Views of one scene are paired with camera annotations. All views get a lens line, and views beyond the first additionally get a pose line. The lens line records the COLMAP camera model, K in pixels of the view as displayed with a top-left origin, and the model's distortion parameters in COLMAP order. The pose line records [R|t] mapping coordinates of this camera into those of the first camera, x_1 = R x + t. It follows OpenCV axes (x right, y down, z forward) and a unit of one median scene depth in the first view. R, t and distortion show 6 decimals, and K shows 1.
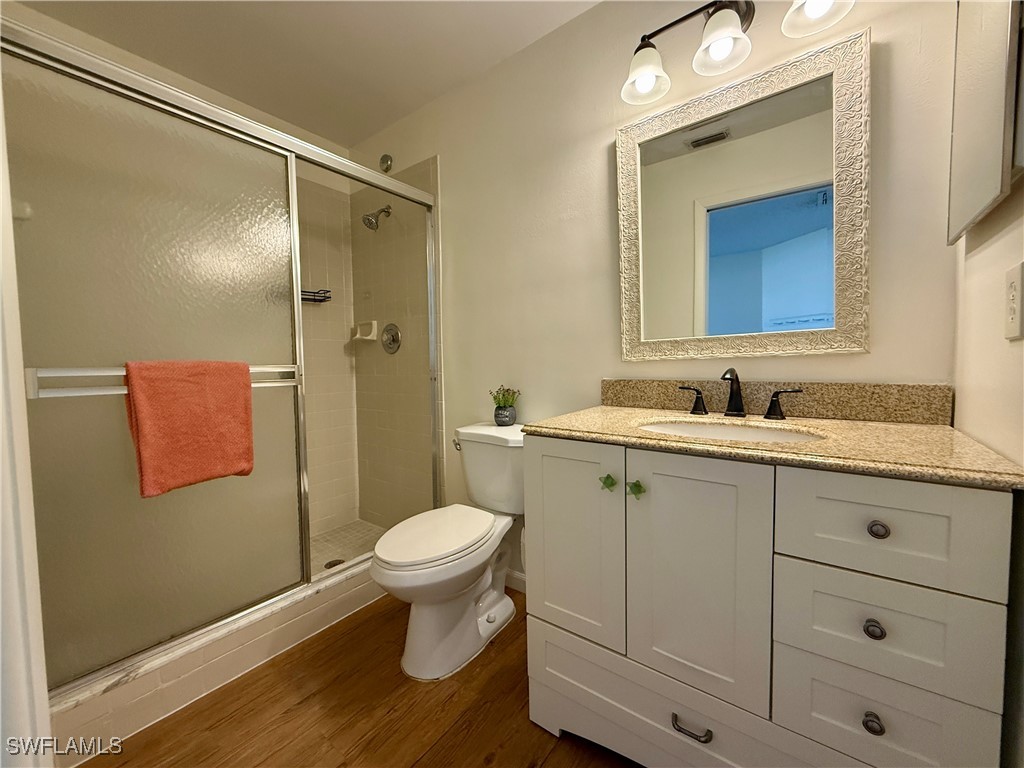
lens RADIAL K [[408.4, 0, 513.4], [0, 408.4, 381.9], [0, 0, 1]] dist [0.000369, -0.000029]
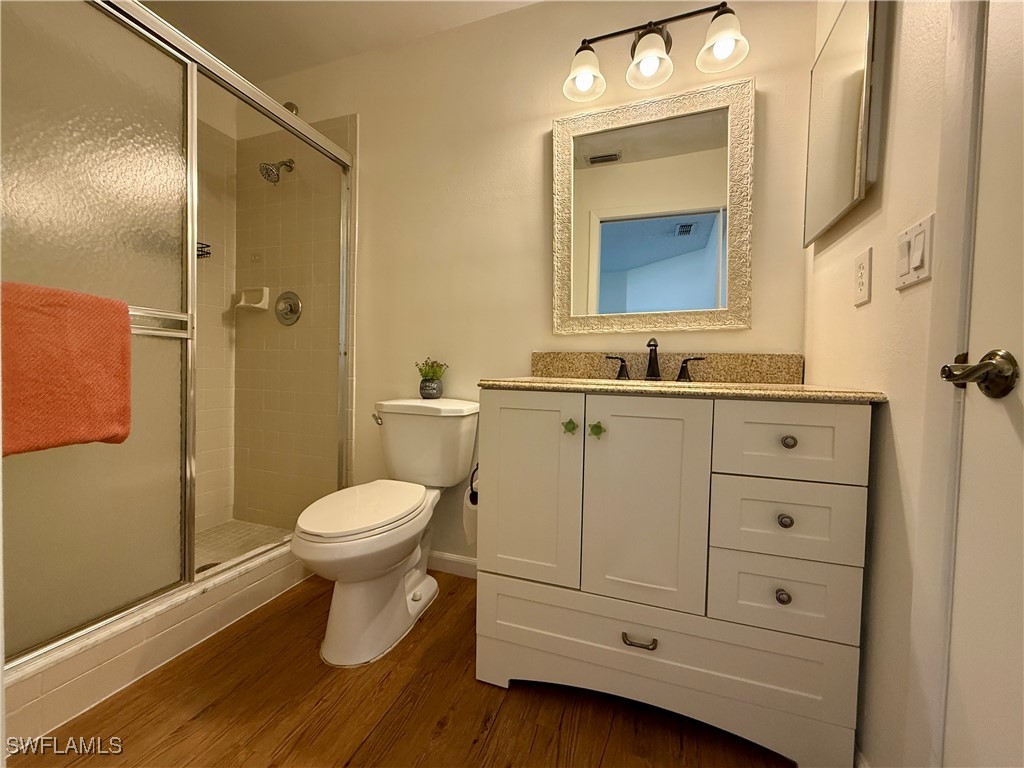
lens RADIAL K [[408.4, 0, 512.9], [0, 408.4, 382.0], [0, 0, 1]] dist [0.000369, -0.000029]
pose [[0.951986, 0.028693, 0.304792, -0.172134], [-0.021699, 0.999418, -0.026311, 0.114612], [-0.305370, 0.018434, 0.952055, 0.016076]]
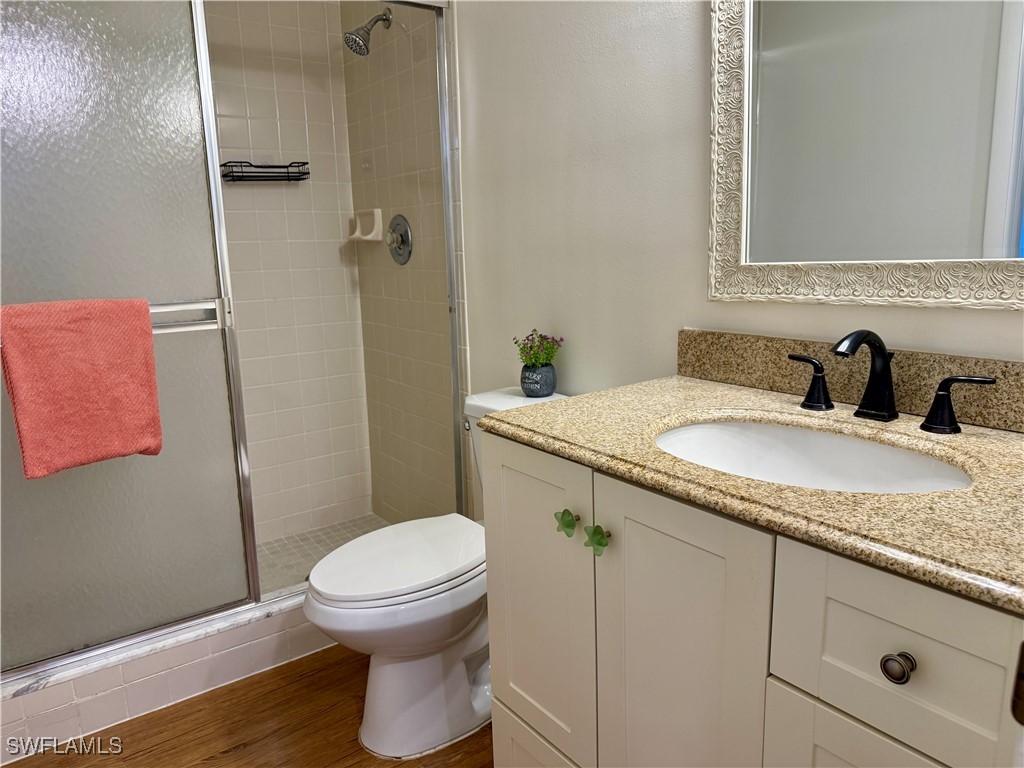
lens RADIAL K [[728.0, 0, 513.1], [0, 728.0, 383.2], [0, 0, 1]] dist [0.037101, -0.043201]
pose [[0.955329, 0.044863, -0.292120, 0.337073], [-0.000863, 0.988831, 0.149039, -0.094247], [0.295544, -0.142129, 0.944697, -0.036579]]
